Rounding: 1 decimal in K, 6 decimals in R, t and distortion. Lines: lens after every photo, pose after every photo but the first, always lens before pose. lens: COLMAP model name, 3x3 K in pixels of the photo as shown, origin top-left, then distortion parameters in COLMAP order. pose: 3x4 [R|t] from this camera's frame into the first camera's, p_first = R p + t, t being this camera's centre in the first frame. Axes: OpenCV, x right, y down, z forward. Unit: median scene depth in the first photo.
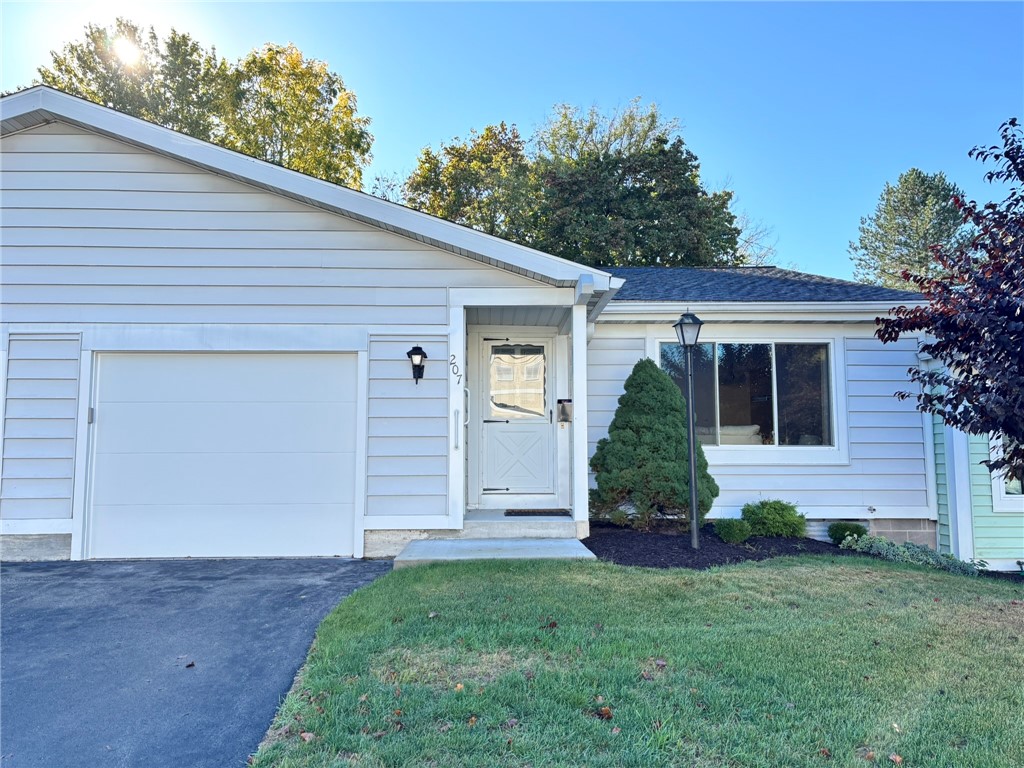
lens RADIAL K [[679.9, 0, 506.8], [0, 679.9, 385.3], [0, 0, 1]] dist [0.018007, -0.000216]
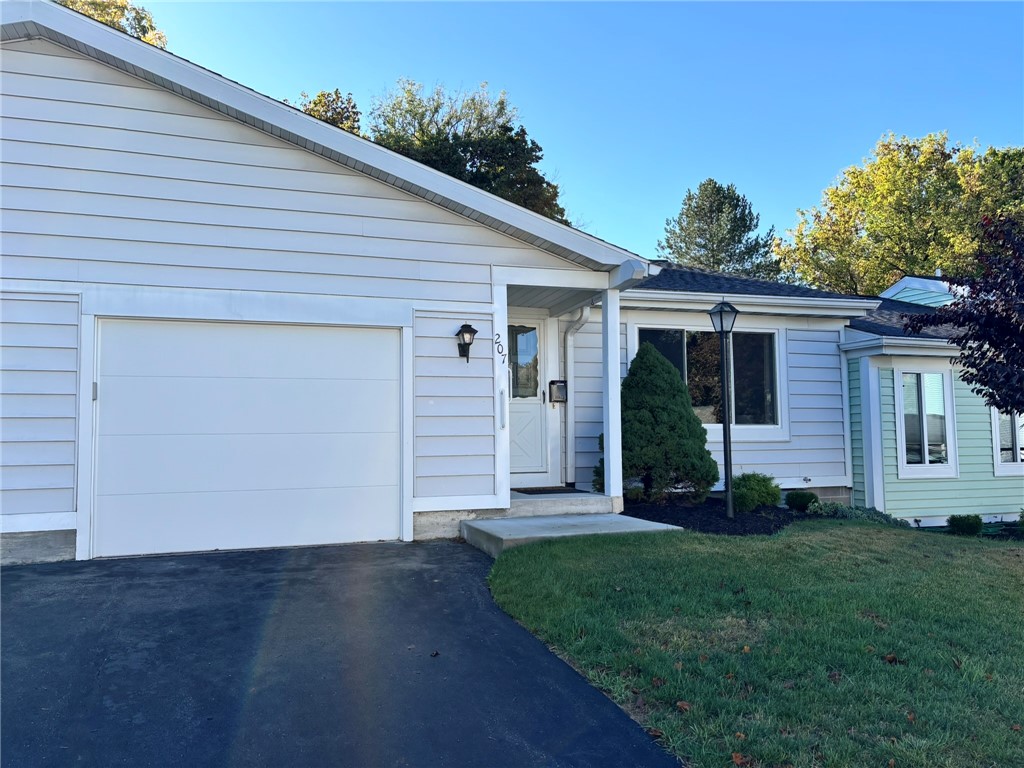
lens RADIAL K [[679.9, 0, 506.8], [0, 679.9, 385.3], [0, 0, 1]] dist [0.018007, -0.000216]
pose [[0.964587, 0.011952, 0.263493, -0.326958], [-0.019139, 0.999511, 0.024725, 0.005495], [-0.263068, -0.028893, 0.964344, 0.037990]]
